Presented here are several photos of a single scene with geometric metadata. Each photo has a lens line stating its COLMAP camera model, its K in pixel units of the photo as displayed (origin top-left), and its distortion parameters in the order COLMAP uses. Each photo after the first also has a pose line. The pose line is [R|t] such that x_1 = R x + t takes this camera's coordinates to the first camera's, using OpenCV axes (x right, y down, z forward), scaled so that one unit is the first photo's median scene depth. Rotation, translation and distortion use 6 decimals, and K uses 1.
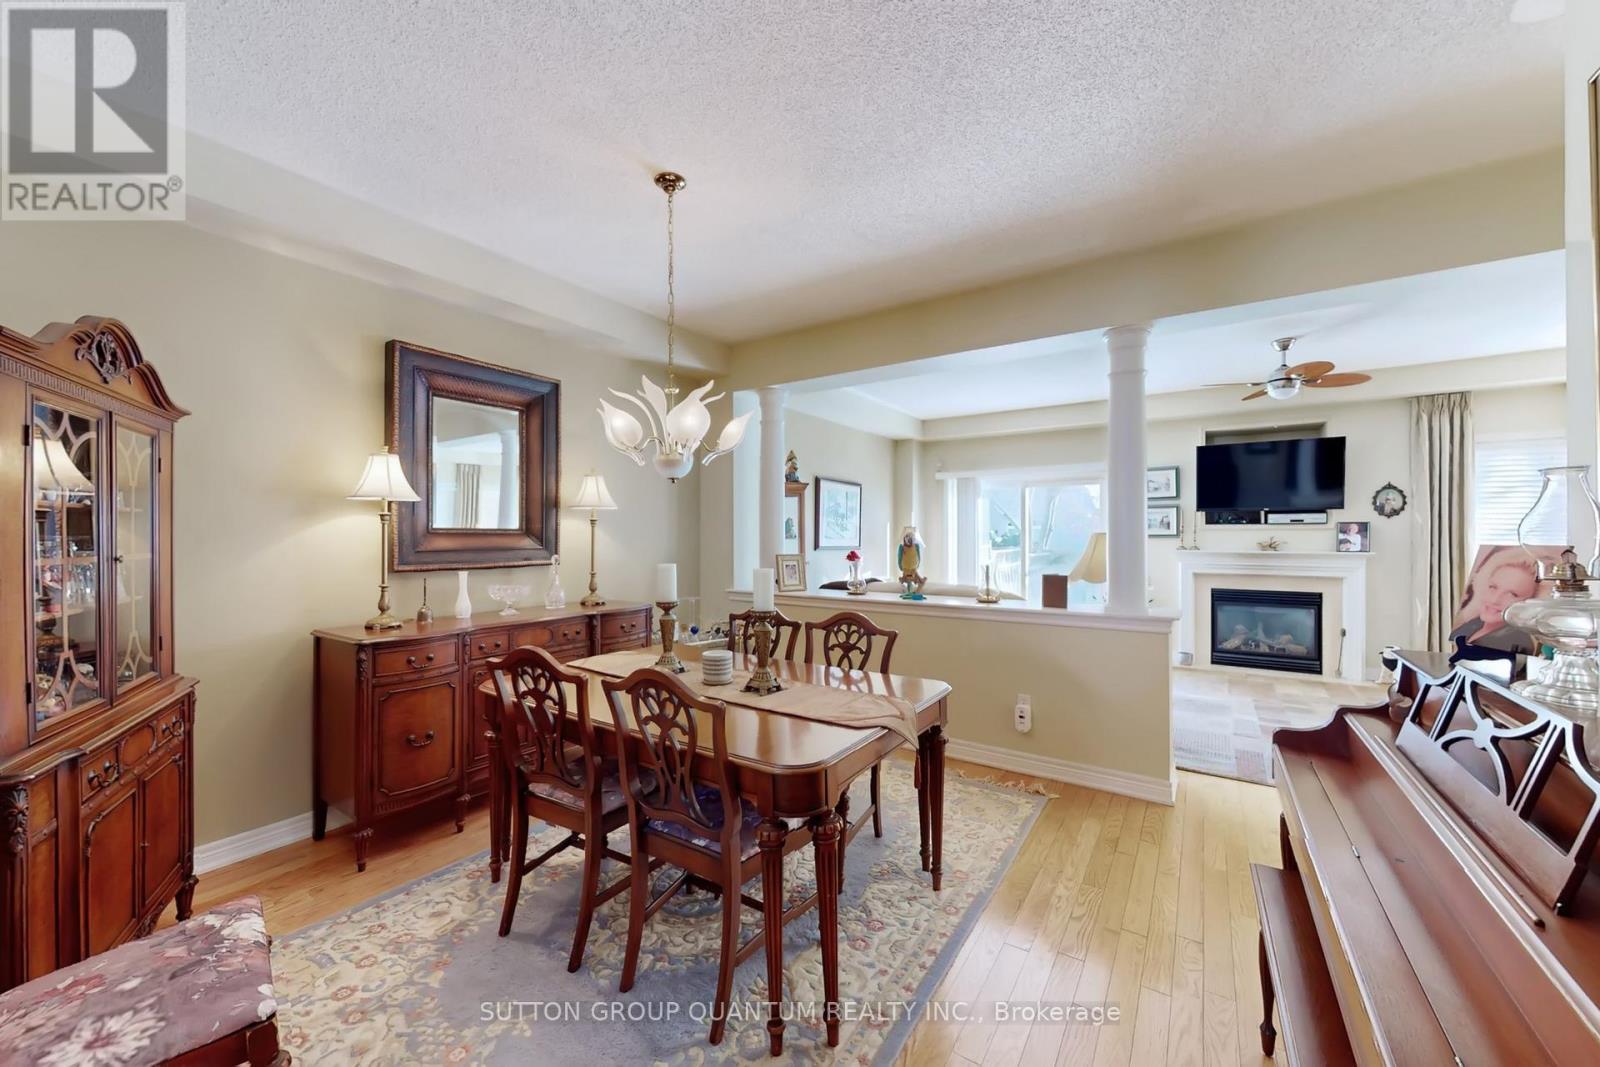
lens RADIAL K [[596.7, 0, 800.0], [0, 596.7, 533.5], [0, 0, 1]] dist [-0.001836, -0.000282]
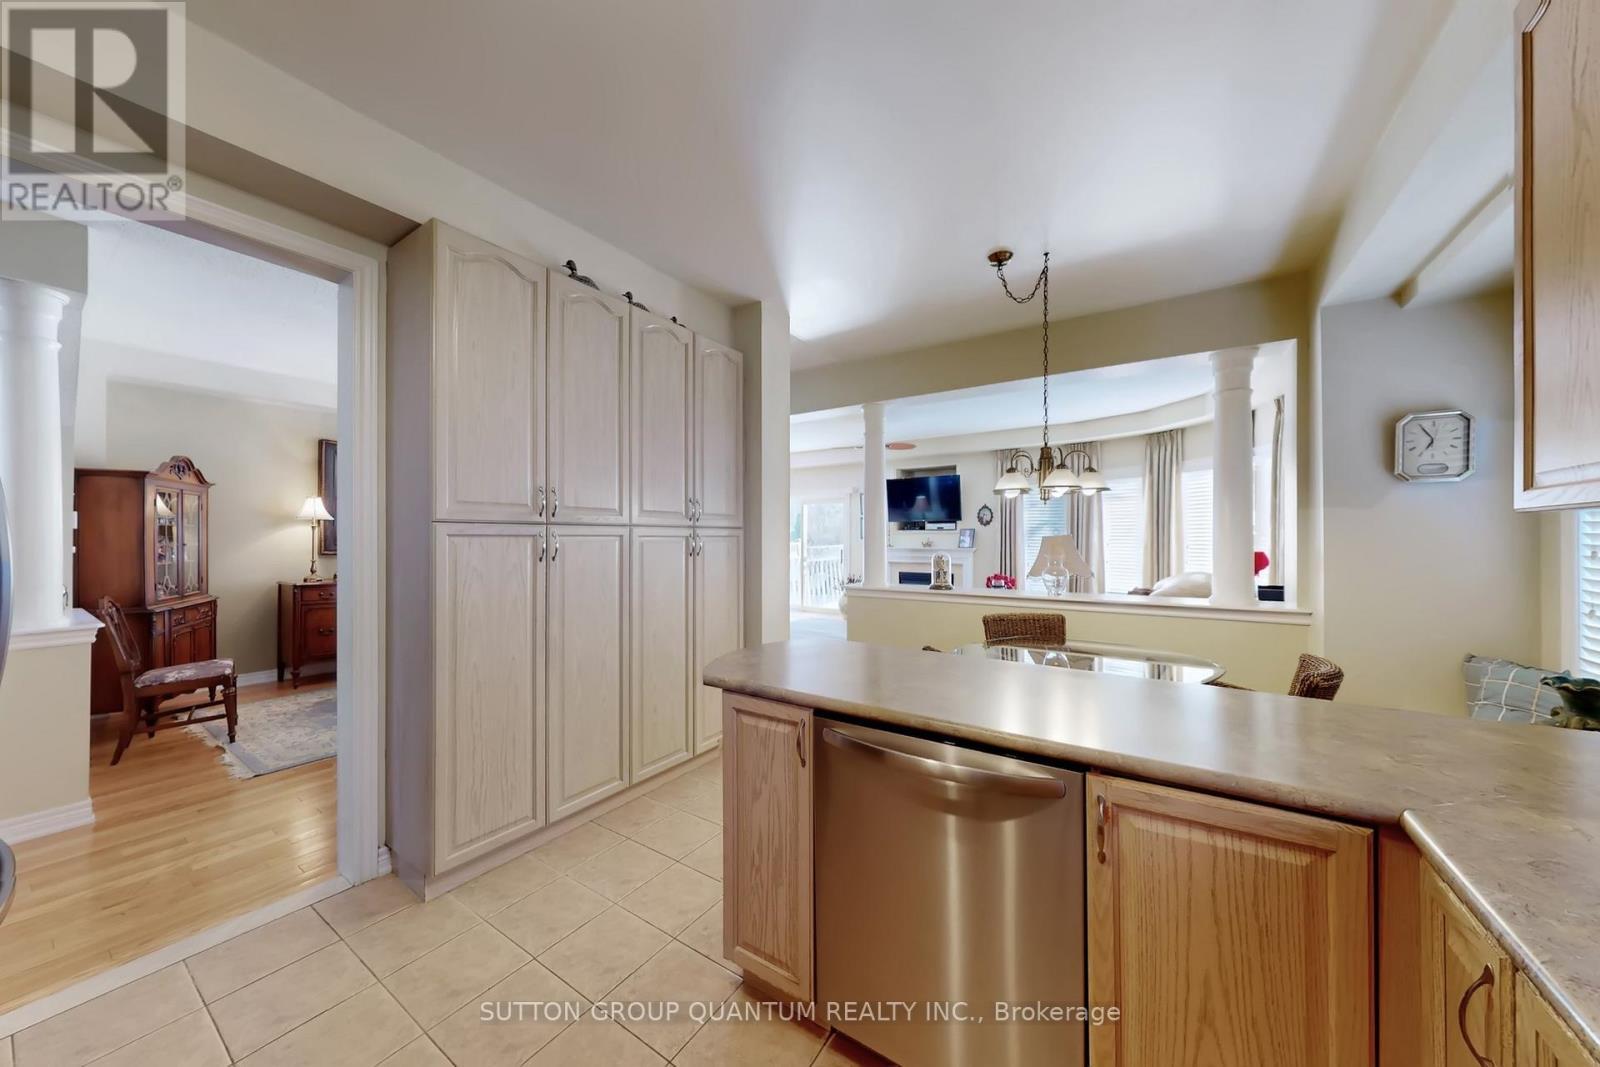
lens RADIAL K [[543.5, 0, 800.0], [0, 543.5, 533.5], [0, 0, 1]] dist [0.009780, 0.000011]
pose [[0.999987, 0.001909, -0.004782, 0.505872], [-0.001921, 0.999995, -0.002615, -0.002536], [0.004777, 0.002624, 0.999985, -0.453376]]
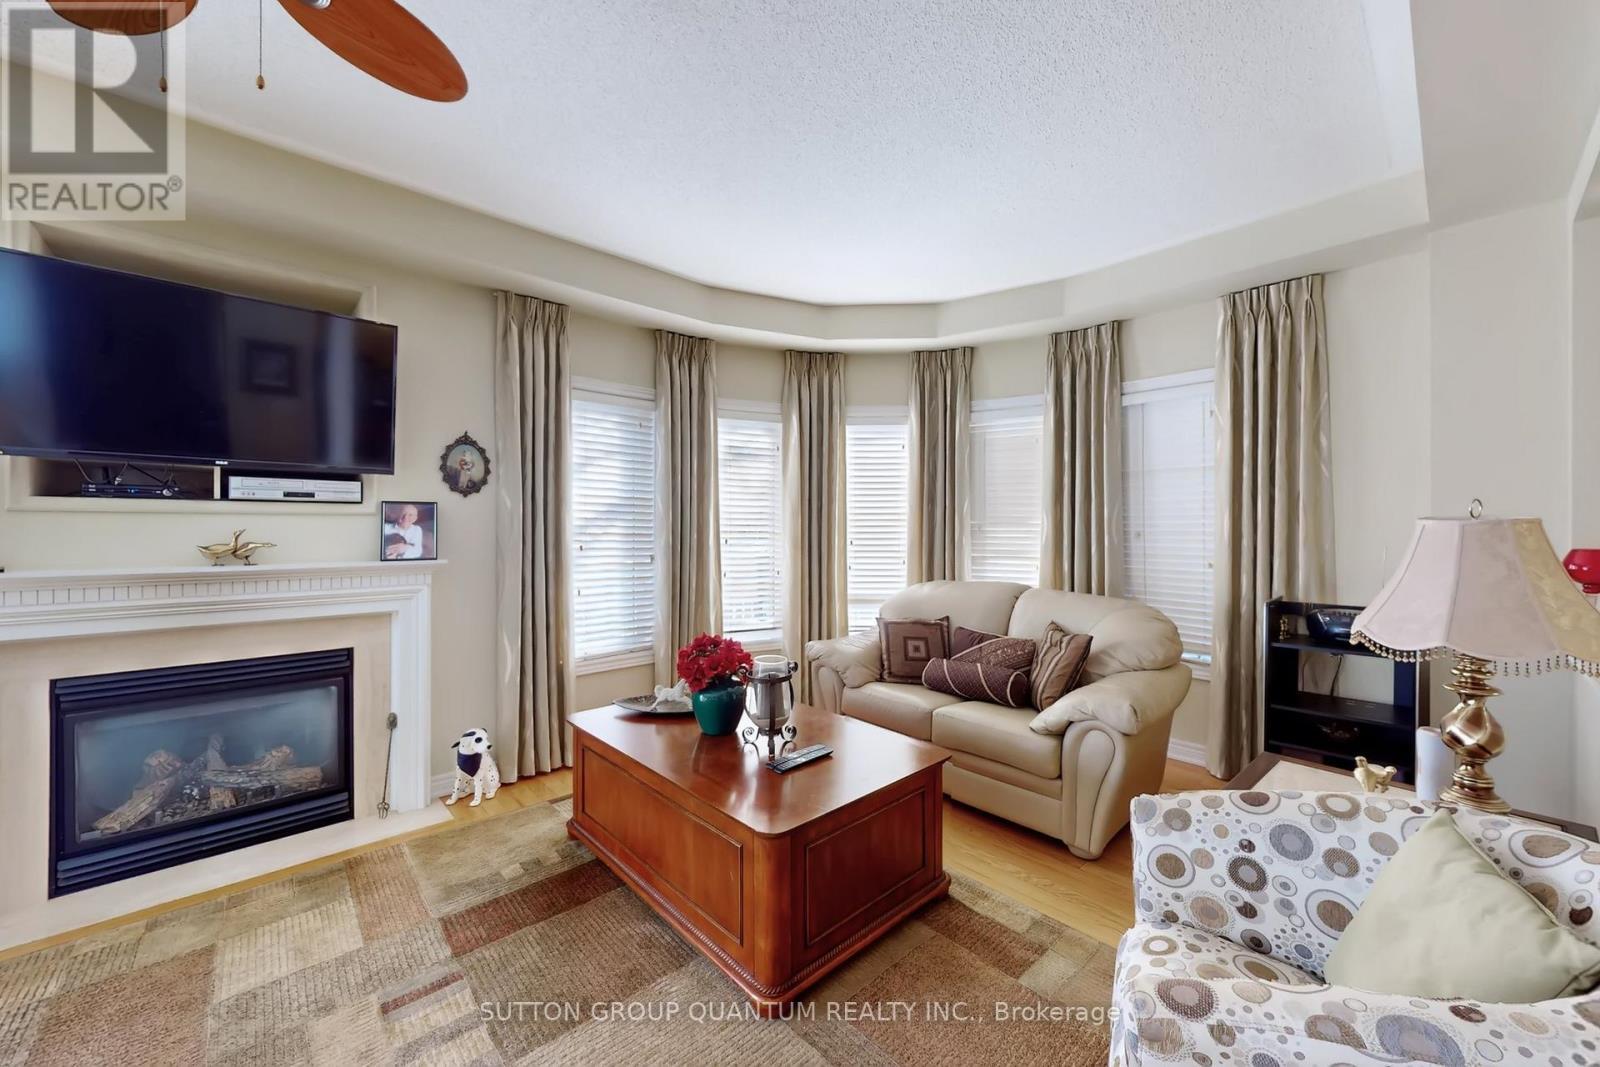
lens RADIAL K [[596.7, 0, 800.0], [0, 596.7, 533.5], [0, 0, 1]] dist [-0.001836, -0.000282]
pose [[0.223839, -0.000950, 0.974626, 0.517023], [0.000359, 1.000000, 0.000892, 0.008117], [-0.974626, 0.000151, 0.223839, 0.571709]]
